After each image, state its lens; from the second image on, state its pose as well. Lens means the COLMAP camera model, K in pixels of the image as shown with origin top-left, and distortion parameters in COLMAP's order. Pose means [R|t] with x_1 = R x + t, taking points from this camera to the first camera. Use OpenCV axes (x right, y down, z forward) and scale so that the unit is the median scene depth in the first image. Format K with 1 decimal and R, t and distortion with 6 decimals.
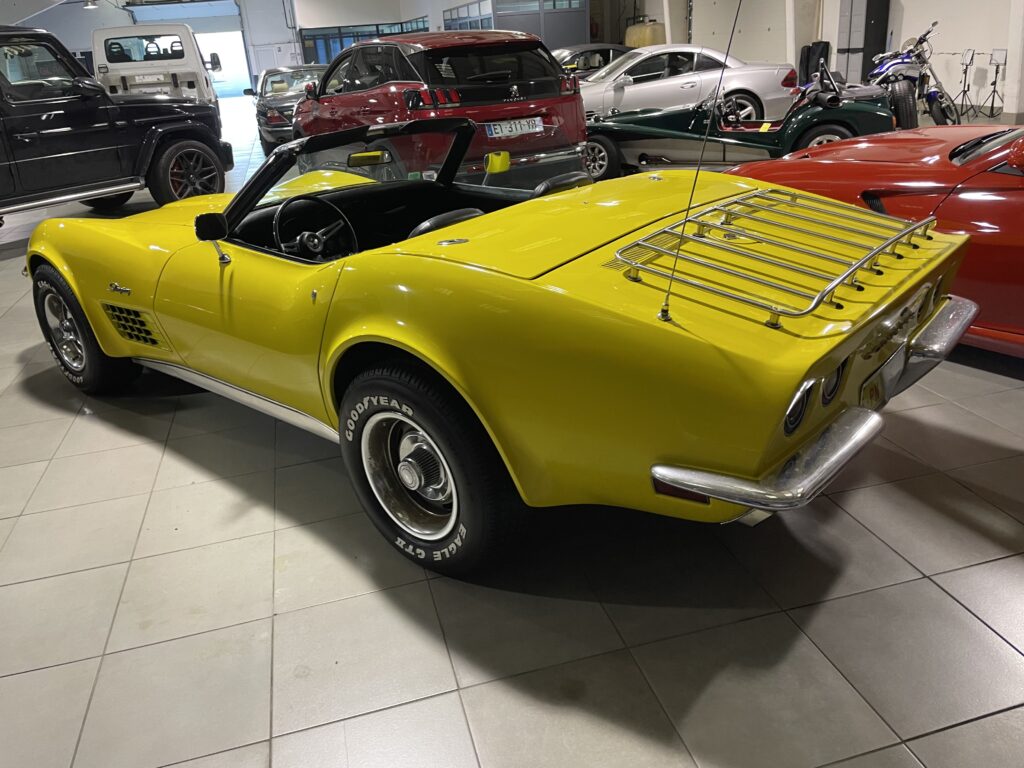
lens RADIAL K [[774.7, 0, 498.8], [0, 774.7, 377.0], [0, 0, 1]] dist [0.084529, -0.116649]
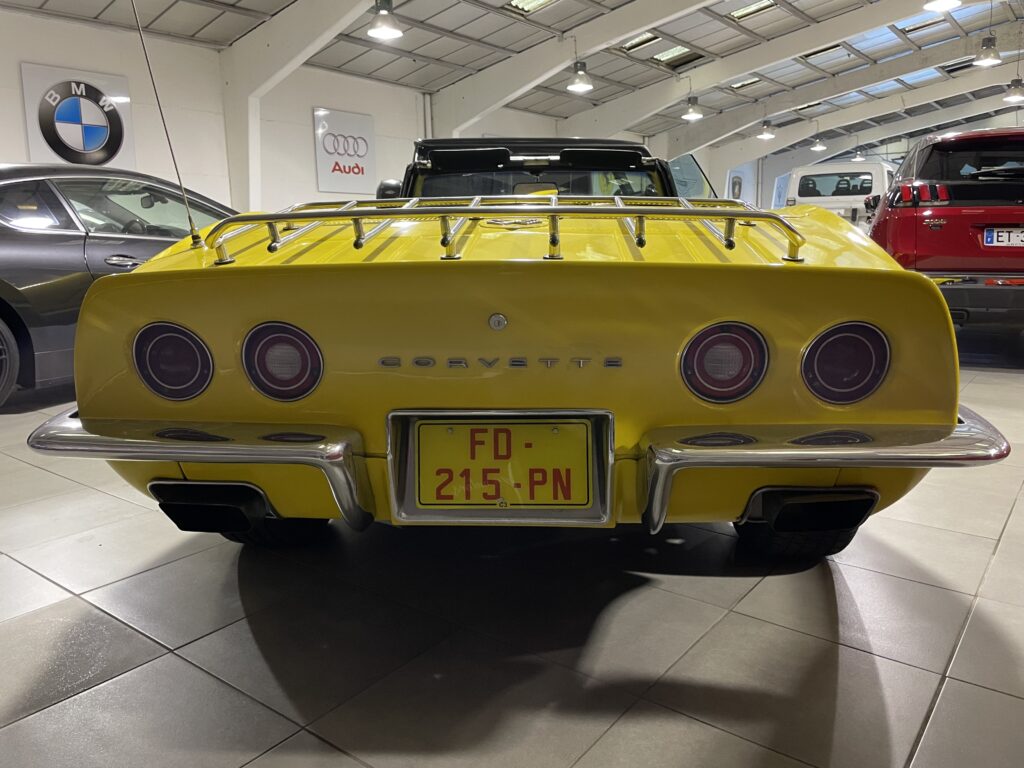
lens RADIAL K [[774.7, 0, 508.4], [0, 774.7, 379.3], [0, 0, 1]] dist [0.084529, -0.116649]
pose [[0.612720, 0.201598, -0.764155, 0.323496], [-0.337411, 0.941094, -0.022268, -0.010353], [0.714652, 0.271478, 0.644649, 0.211532]]
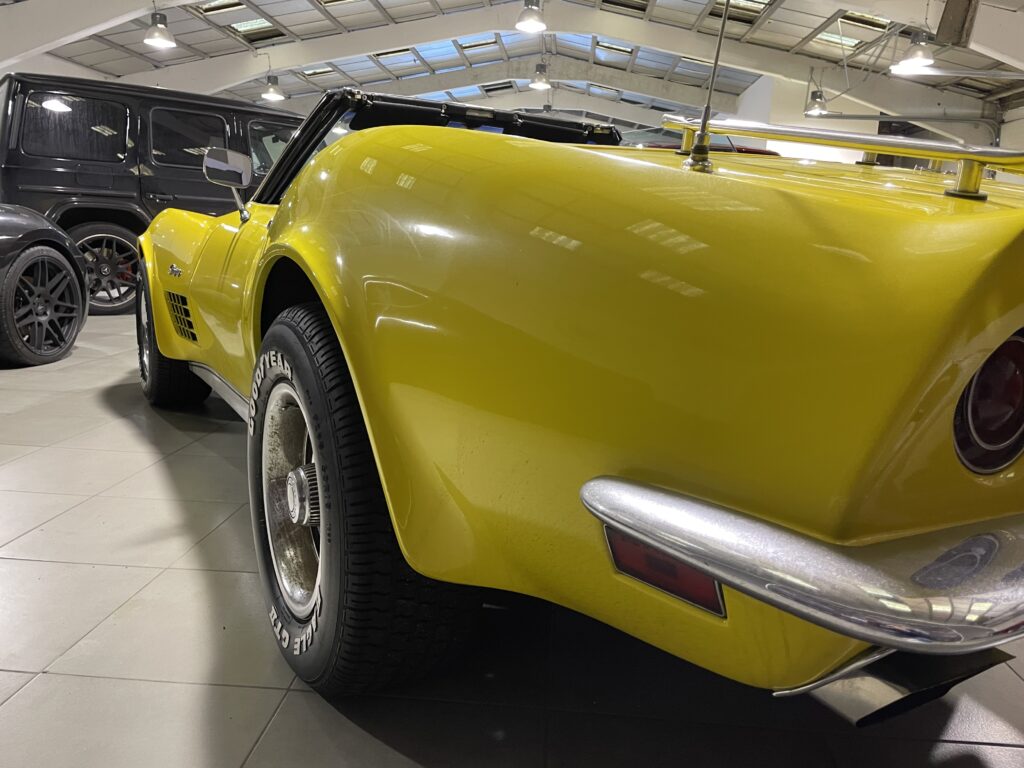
lens RADIAL K [[774.7, 0, 504.8], [0, 774.7, 378.7], [0, 0, 1]] dist [0.084529, -0.116649]
pose [[0.939239, 0.163254, -0.301956, 0.075970], [-0.224268, 0.957808, -0.179745, 0.041338], [0.259872, 0.236543, 0.936223, 0.169839]]
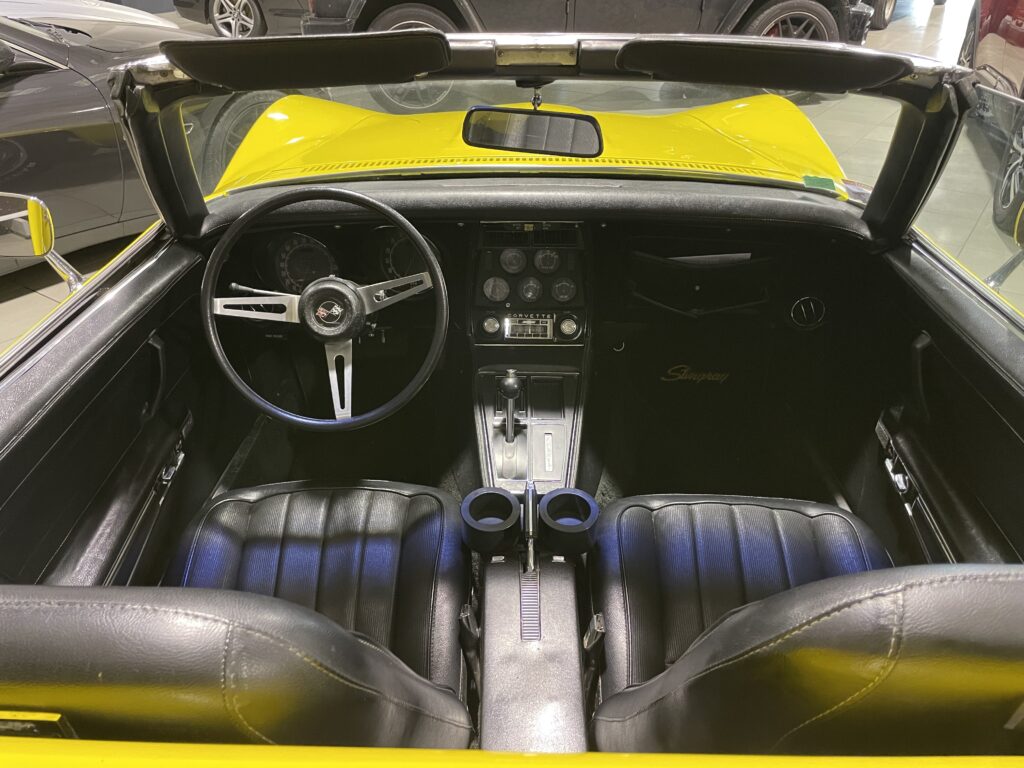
lens RADIAL K [[774.7, 0, 501.2], [0, 774.7, 384.8], [0, 0, 1]] dist [0.084529, -0.116649]
pose [[0.641923, 0.448286, -0.622073, 0.042658], [-0.333712, 0.893761, 0.299713, -0.146381], [0.690342, 0.015201, 0.723324, 0.394593]]
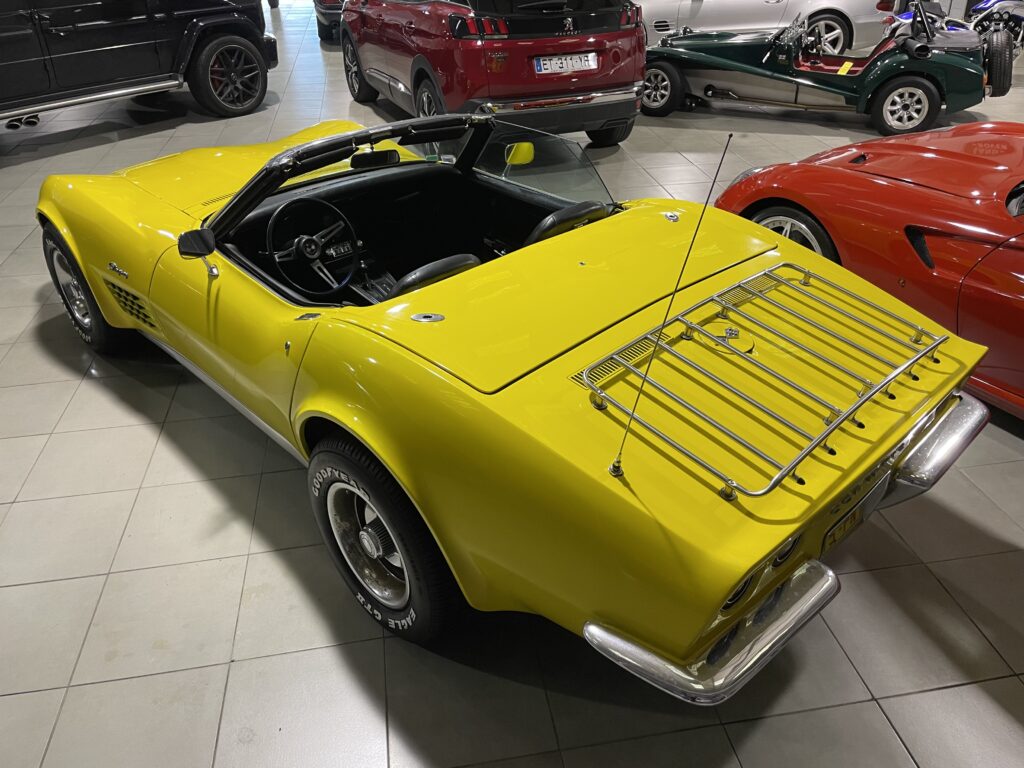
lens RADIAL K [[774.7, 0, 514.6], [0, 774.7, 378.2], [0, 0, 1]] dist [0.084529, -0.116649]
pose [[0.994775, 0.093638, -0.040689, 0.033975], [-0.086252, 0.984014, 0.155813, -0.094950], [0.054629, -0.151489, 0.986948, 0.020313]]
